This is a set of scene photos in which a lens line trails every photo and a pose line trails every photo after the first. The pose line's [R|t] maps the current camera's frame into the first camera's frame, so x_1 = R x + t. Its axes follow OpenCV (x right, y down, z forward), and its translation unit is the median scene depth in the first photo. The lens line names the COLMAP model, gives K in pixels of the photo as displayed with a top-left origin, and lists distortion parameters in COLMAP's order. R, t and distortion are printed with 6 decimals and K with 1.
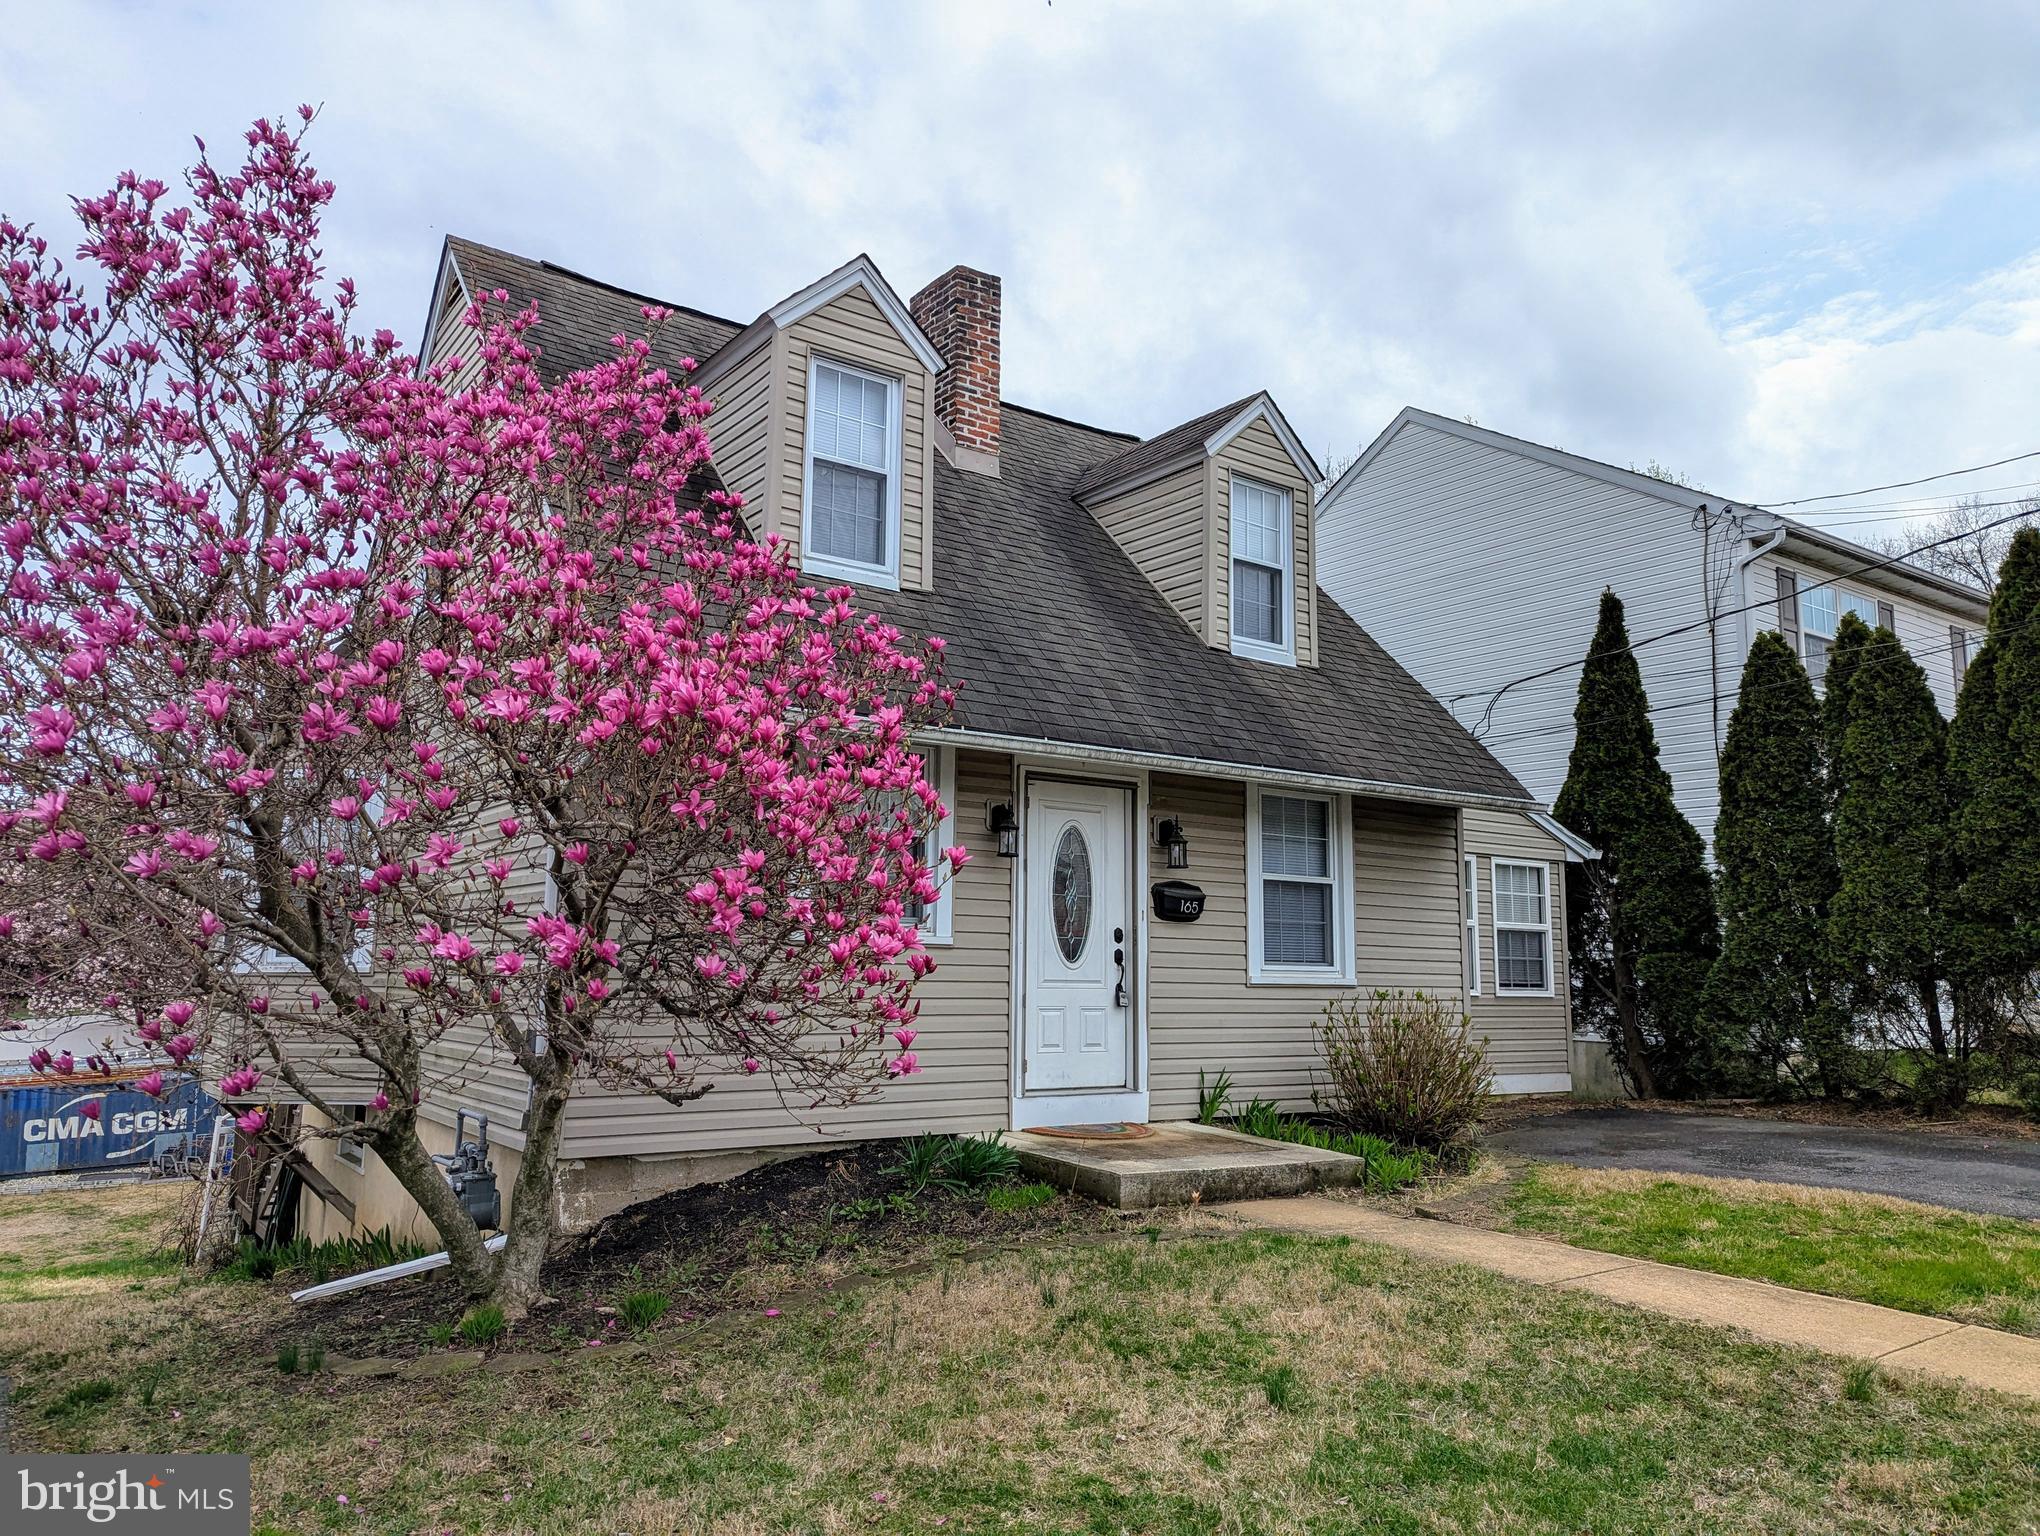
lens RADIAL K [[1422.0, 0, 1020.0], [0, 1422.0, 768.0], [0, 0, 1]] dist [0.080092, -0.084644]
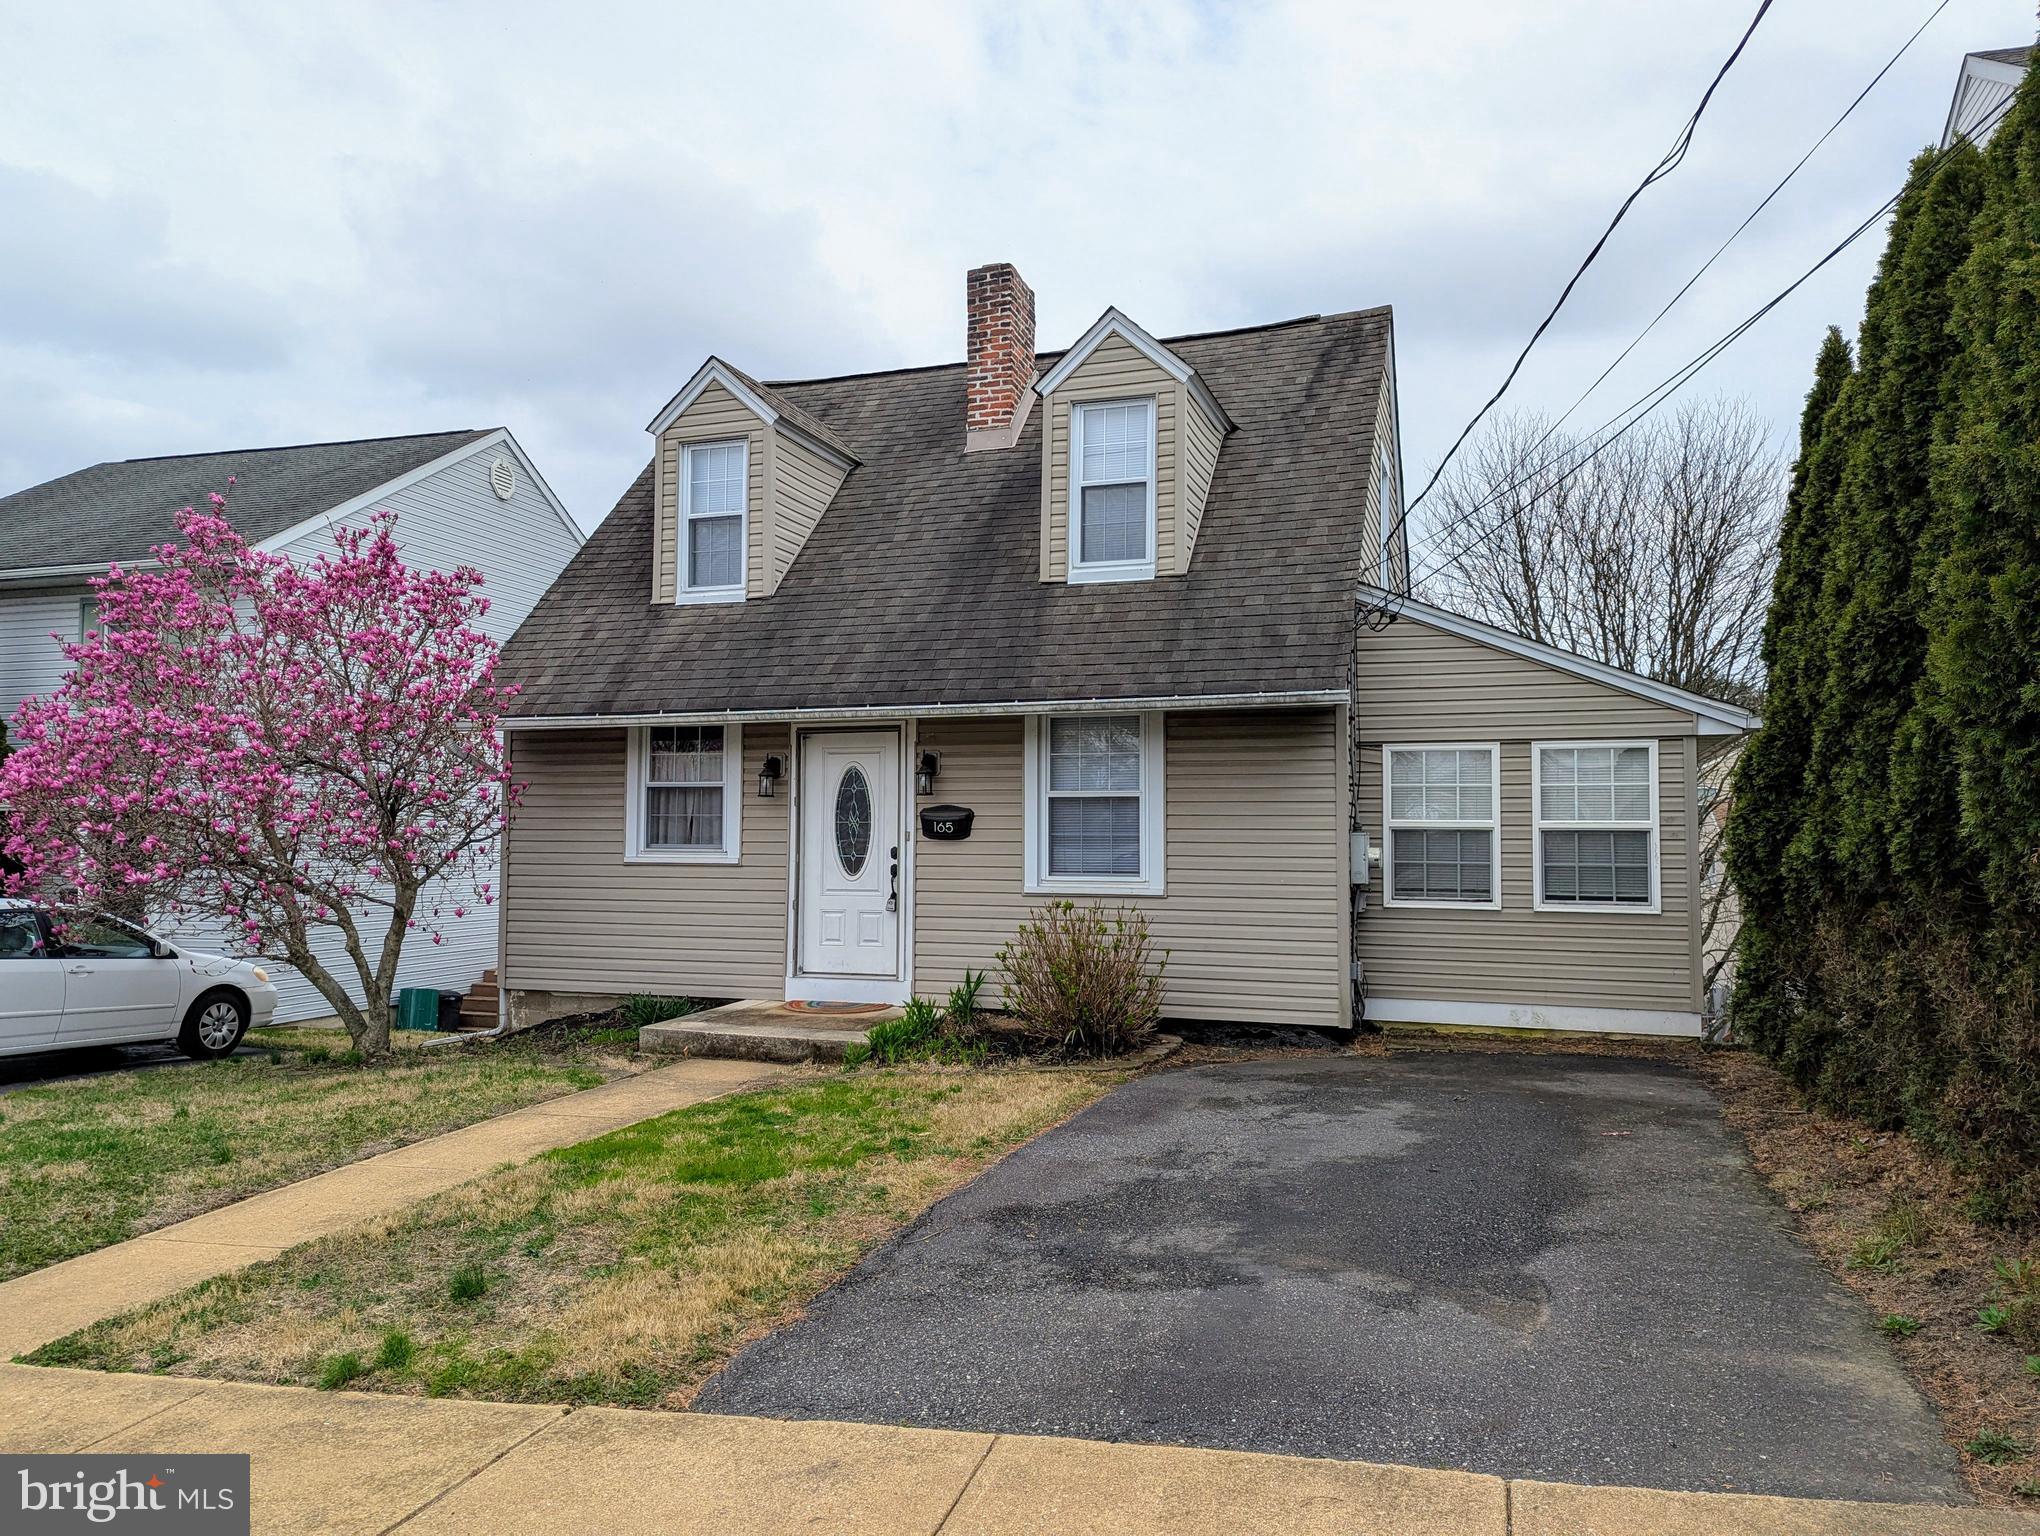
lens RADIAL K [[1422.0, 0, 1020.0], [0, 1422.0, 768.0], [0, 0, 1]] dist [0.080092, -0.084644]
pose [[0.579749, -0.057585, -0.812757, 1.088338], [0.118171, 0.992895, 0.013945, 0.040863], [0.806180, -0.104128, 0.582435, 0.380597]]
